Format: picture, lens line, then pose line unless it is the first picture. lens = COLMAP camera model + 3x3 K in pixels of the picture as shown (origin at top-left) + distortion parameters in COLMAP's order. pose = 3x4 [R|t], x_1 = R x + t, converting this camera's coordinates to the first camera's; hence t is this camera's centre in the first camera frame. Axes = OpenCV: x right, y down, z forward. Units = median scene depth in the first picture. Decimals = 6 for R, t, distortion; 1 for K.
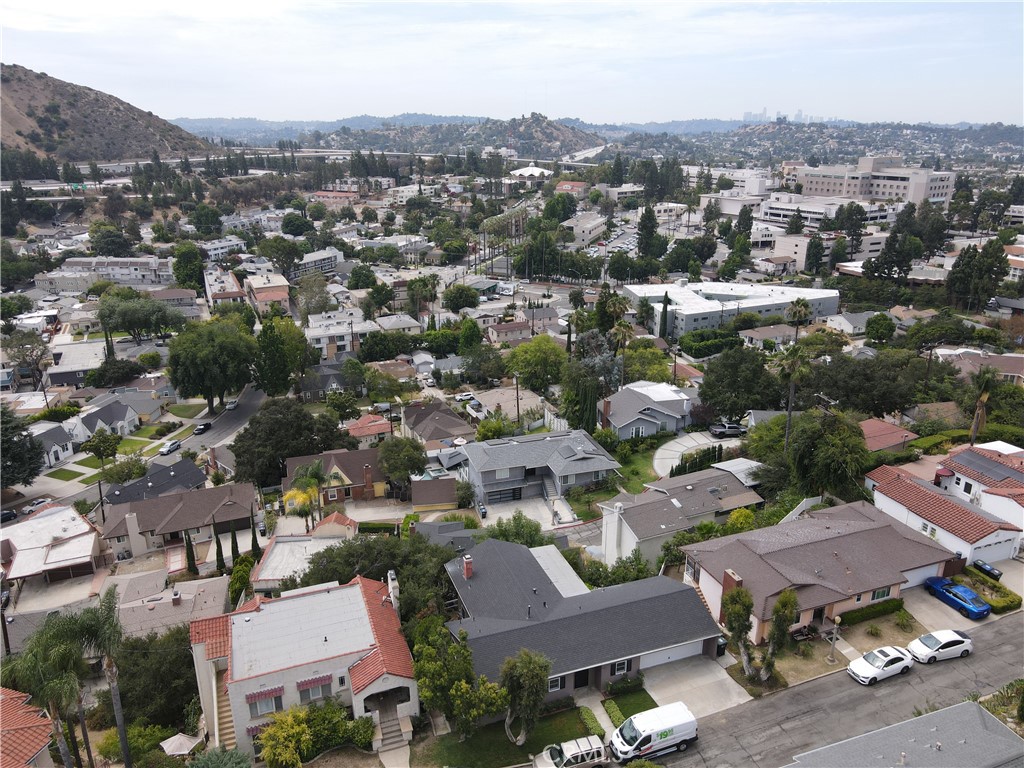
lens RADIAL K [[759.6, 0, 510.7], [0, 759.6, 376.3], [0, 0, 1]] dist [0.001011, 0.021698]
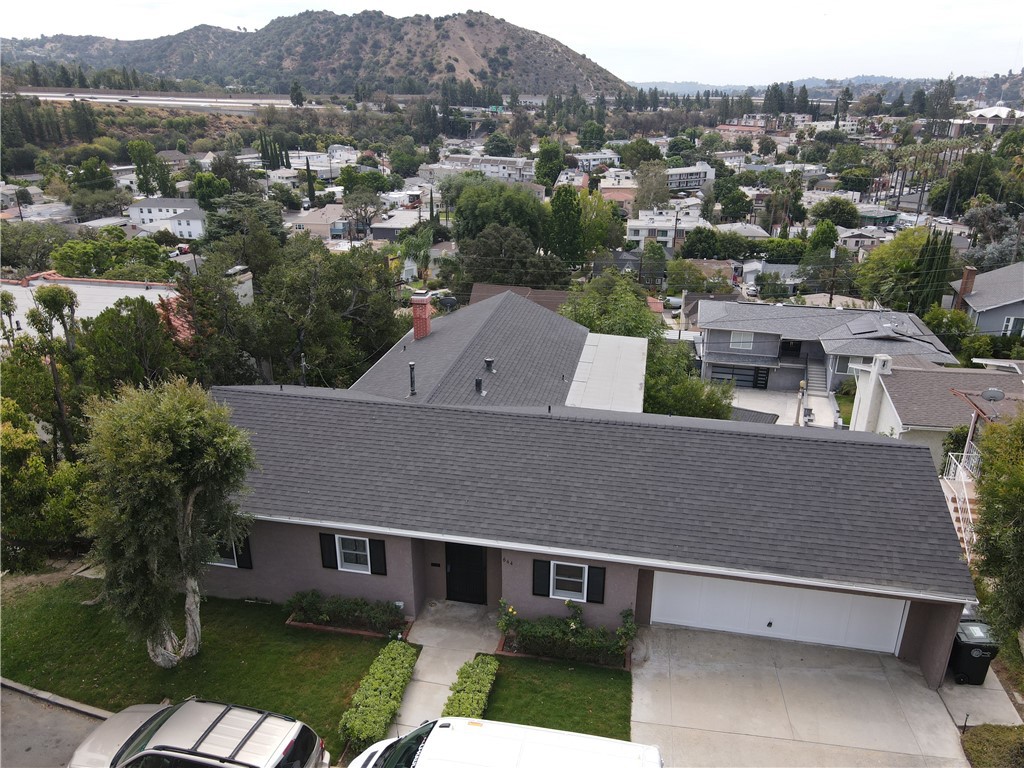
lens RADIAL K [[759.6, 0, 505.1], [0, 759.6, 377.7], [0, 0, 1]] dist [0.001011, 0.021698]
pose [[0.857283, 0.191943, -0.477727, 0.044389], [-0.172395, 0.981360, 0.084930, 0.047546], [0.485124, 0.009548, 0.874393, 0.121536]]
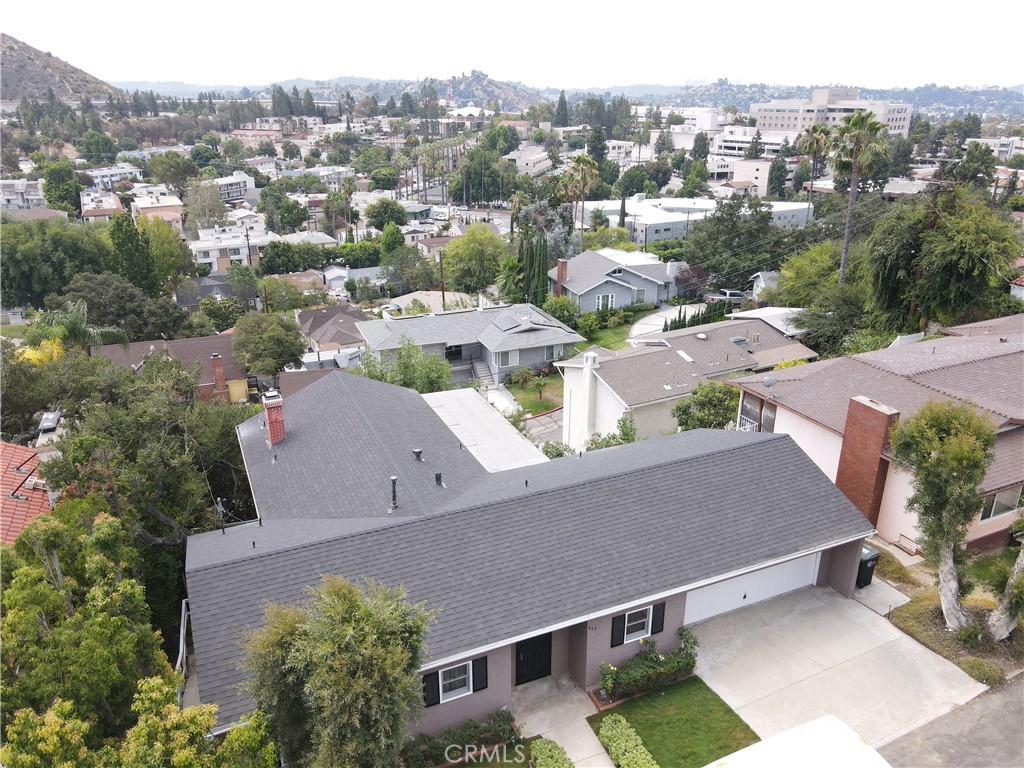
lens RADIAL K [[759.6, 0, 511.5], [0, 759.6, 378.8], [0, 0, 1]] dist [0.001011, 0.021698]
pose [[0.997308, -0.025374, 0.068800, 0.010404], [0.022488, 0.998847, 0.042404, 0.042152], [-0.069797, -0.040742, 0.996729, 0.109477]]
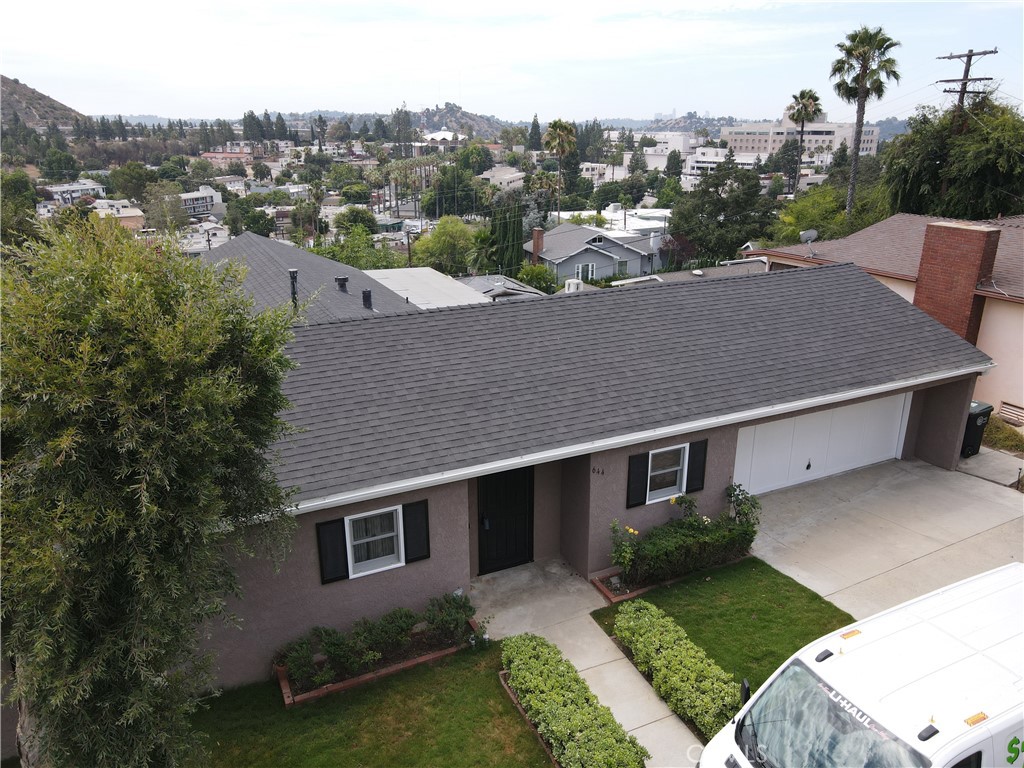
lens RADIAL K [[759.6, 0, 511.9], [0, 759.6, 377.7], [0, 0, 1]] dist [0.001011, 0.021698]
pose [[0.994301, -0.032463, 0.101542, 0.012489], [0.032461, 0.999472, 0.001669, 0.060263], [-0.101542, 0.001636, 0.994830, 0.131441]]
